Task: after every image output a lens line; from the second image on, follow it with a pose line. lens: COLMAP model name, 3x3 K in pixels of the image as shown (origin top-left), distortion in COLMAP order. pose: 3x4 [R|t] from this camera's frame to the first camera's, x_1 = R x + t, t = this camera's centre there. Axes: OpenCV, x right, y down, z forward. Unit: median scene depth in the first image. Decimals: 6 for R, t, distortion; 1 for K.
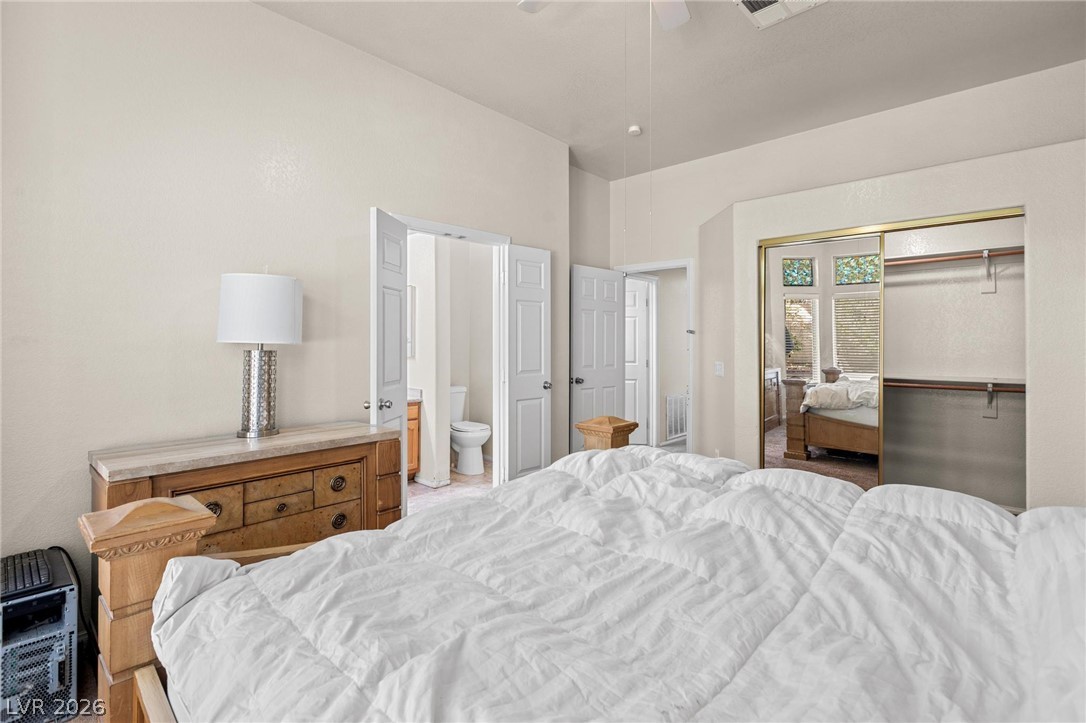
lens RADIAL K [[500.1, 0, 543.4], [0, 500.1, 350.8], [0, 0, 1]] dist [-0.003265, -0.001639]
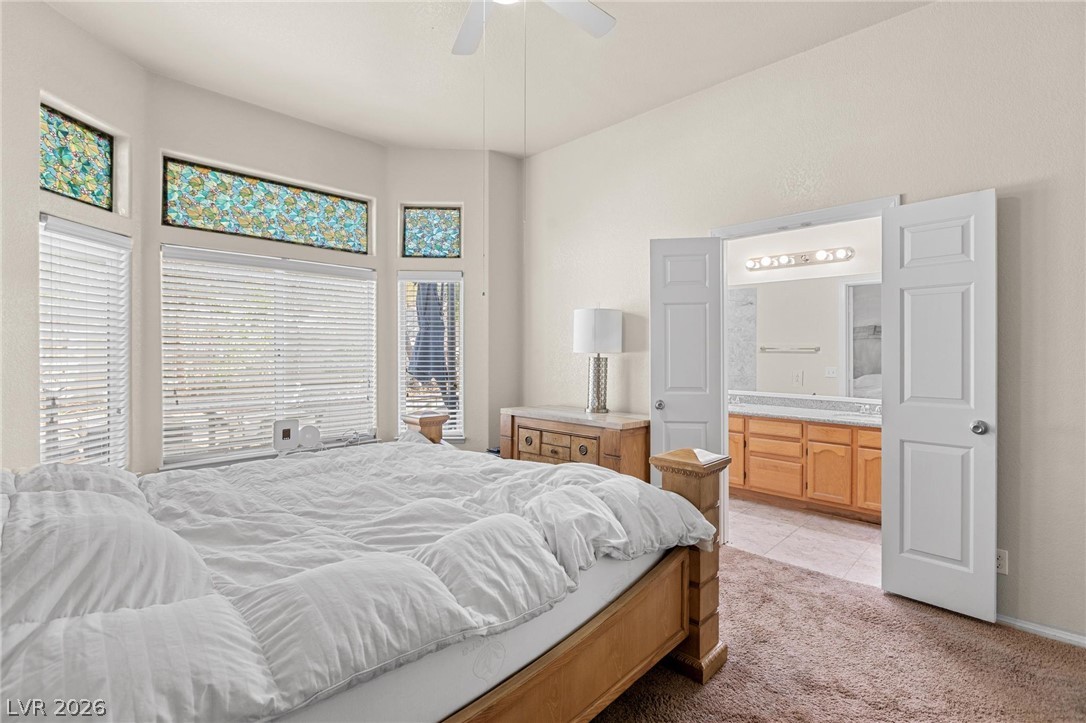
lens RADIAL K [[500.1, 0, 539.0], [0, 500.1, 355.0], [0, 0, 1]] dist [-0.003265, -0.001639]
pose [[-0.039981, 0.001992, -0.999198, 1.020131], [-0.020467, 0.999787, 0.002812, -0.009044], [0.998991, 0.020563, -0.039932, 0.912617]]
